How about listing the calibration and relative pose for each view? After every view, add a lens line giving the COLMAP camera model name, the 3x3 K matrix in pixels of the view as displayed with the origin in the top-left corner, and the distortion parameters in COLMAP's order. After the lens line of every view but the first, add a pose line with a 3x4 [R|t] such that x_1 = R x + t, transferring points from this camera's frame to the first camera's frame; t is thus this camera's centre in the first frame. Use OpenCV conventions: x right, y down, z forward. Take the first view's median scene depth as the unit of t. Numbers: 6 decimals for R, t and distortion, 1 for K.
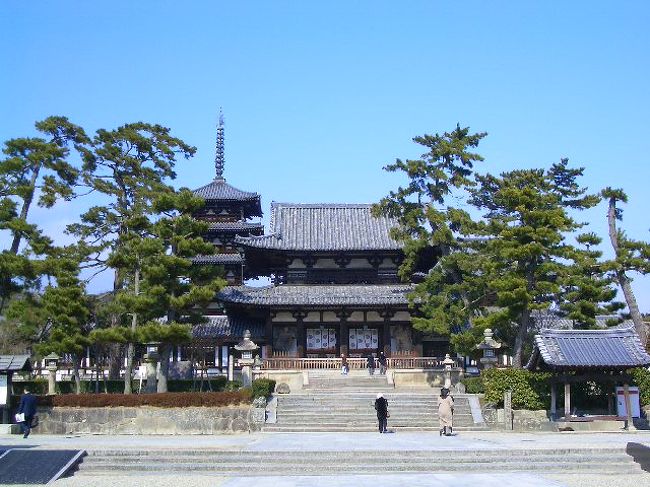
lens RADIAL K [[939.9, 0, 325.0], [0, 939.9, 243.5], [0, 0, 1]] dist [-0.019056, -0.038785]
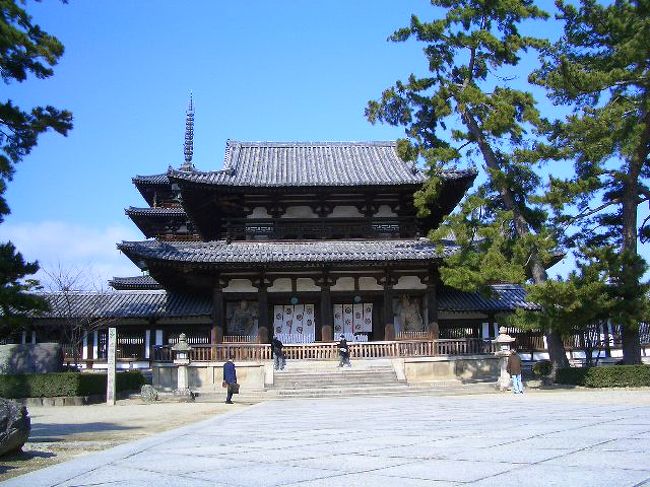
lens RADIAL K [[654.1, 0, 325.0], [0, 654.1, 243.5], [0, 0, 1]] dist [-0.207678, 0.163978]
pose [[0.999268, -0.012784, 0.036063, 0.002362], [0.014865, 0.998204, -0.058032, 0.079673], [-0.035257, 0.058526, 0.997663, 0.544810]]
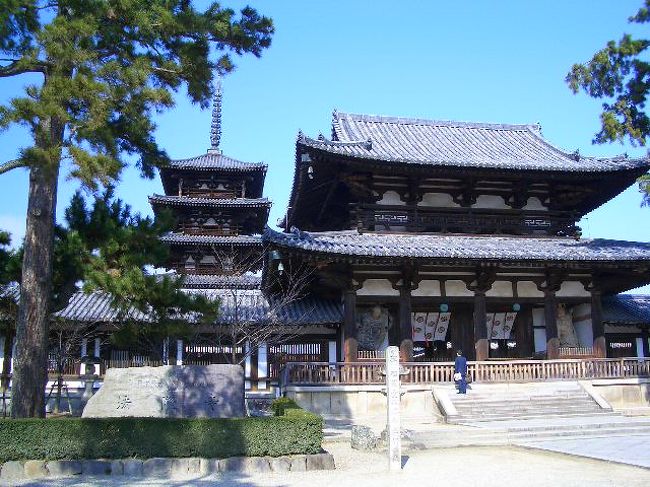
lens RADIAL K [[654.1, 0, 325.0], [0, 654.1, 243.5], [0, 0, 1]] dist [-0.207678, 0.163978]
pose [[0.992990, 0.025154, 0.115489, -0.124712], [-0.017163, 0.997422, -0.069673, 0.083705], [-0.116944, 0.067203, 0.990862, 0.655443]]
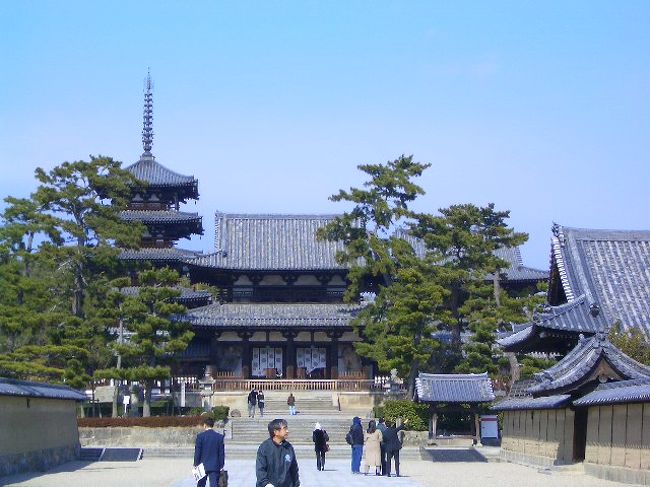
lens RADIAL K [[1709.6, 0, 273.8], [0, 1709.6, 243.5], [0, 0, 1]] dist [0.421227, -0.014522]
pose [[0.999972, 0.005315, -0.005297, 0.012068], [-0.004971, 0.998001, 0.063000, -0.137622], [0.005621, -0.062972, 0.997999, -0.811568]]
